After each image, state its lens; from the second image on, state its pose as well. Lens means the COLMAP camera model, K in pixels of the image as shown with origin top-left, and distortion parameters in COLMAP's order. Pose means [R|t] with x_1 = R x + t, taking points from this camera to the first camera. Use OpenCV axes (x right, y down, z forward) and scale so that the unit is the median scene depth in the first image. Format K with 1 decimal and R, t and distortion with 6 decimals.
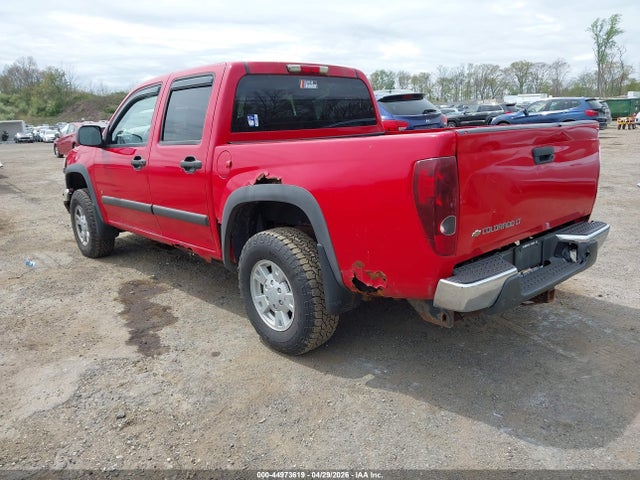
lens RADIAL K [[507.0, 0, 322.8], [0, 507.0, 237.1], [0, 0, 1]] dist [0.025849, -0.028634]
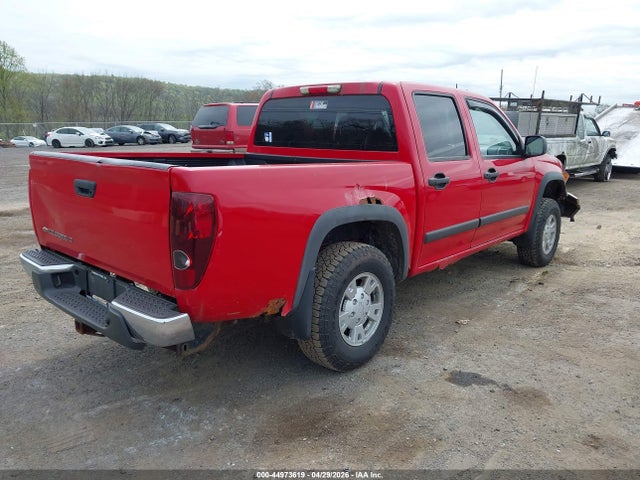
lens RADIAL K [[507.0, 0, 323.4], [0, 507.0, 240.9], [0, 0, 1]] dist [0.025849, -0.028634]
pose [[0.104094, 0.256544, -0.960911, 0.943643], [-0.237518, 0.944616, 0.226464, -0.257997], [0.965790, 0.204660, 0.159263, 0.844902]]
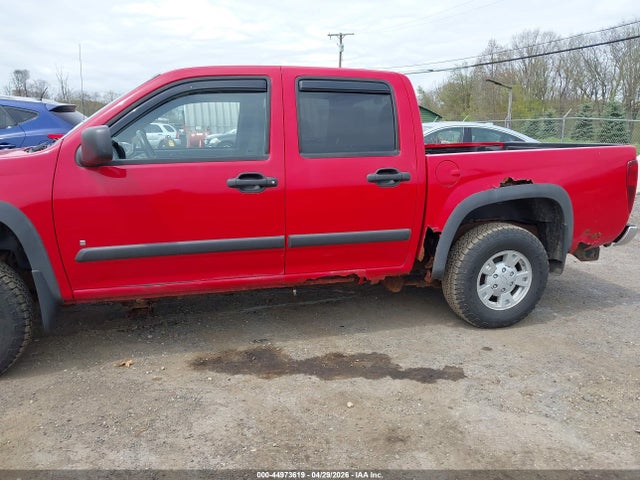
lens RADIAL K [[507.0, 0, 323.7], [0, 507.0, 240.8], [0, 0, 1]] dist [0.025849, -0.028634]
pose [[0.446141, -0.143520, 0.883380, -0.988091], [0.176880, 0.981728, 0.070167, -0.099513], [-0.877309, 0.124947, 0.463375, 0.602047]]
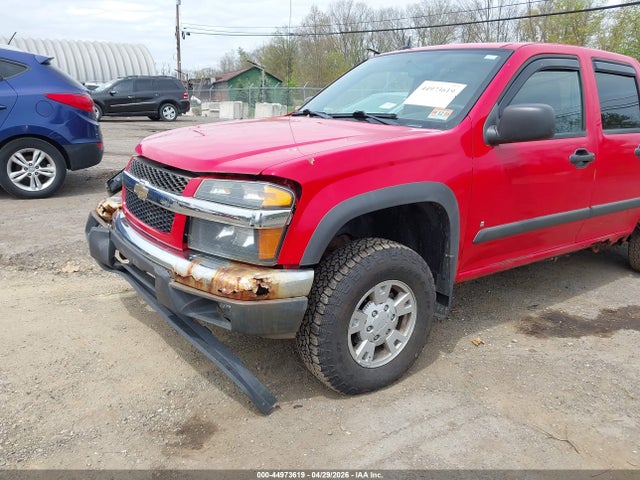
lens RADIAL K [[507.0, 0, 325.5], [0, 507.0, 239.4], [0, 0, 1]] dist [0.025849, -0.028634]
pose [[0.103268, -0.221769, 0.969615, -1.202051], [0.183294, 0.962375, 0.200592, -0.258863], [-0.977619, 0.157010, 0.140031, 1.320491]]
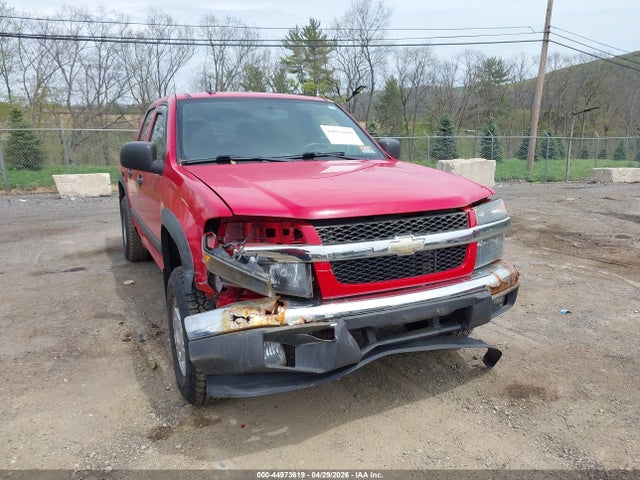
lens RADIAL K [[507.0, 0, 321.1], [0, 507.0, 234.9], [0, 0, 1]] dist [0.025849, -0.028634]
pose [[-0.955640, -0.001632, 0.294531, -0.687253], [0.117263, 0.915208, 0.385544, -0.484344], [-0.270187, 0.402979, -0.874418, 2.156853]]
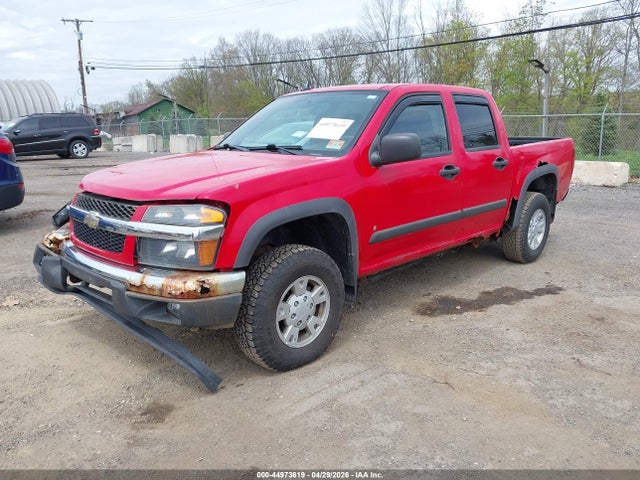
lens RADIAL K [[507.0, 0, 328.2], [0, 507.0, 235.1], [0, 0, 1]] dist [0.025849, -0.028634]
pose [[-0.063139, -0.168003, 0.983762, -1.357876], [0.232808, 0.956055, 0.178213, -0.264129], [-0.970471, 0.240280, -0.021252, 1.306820]]
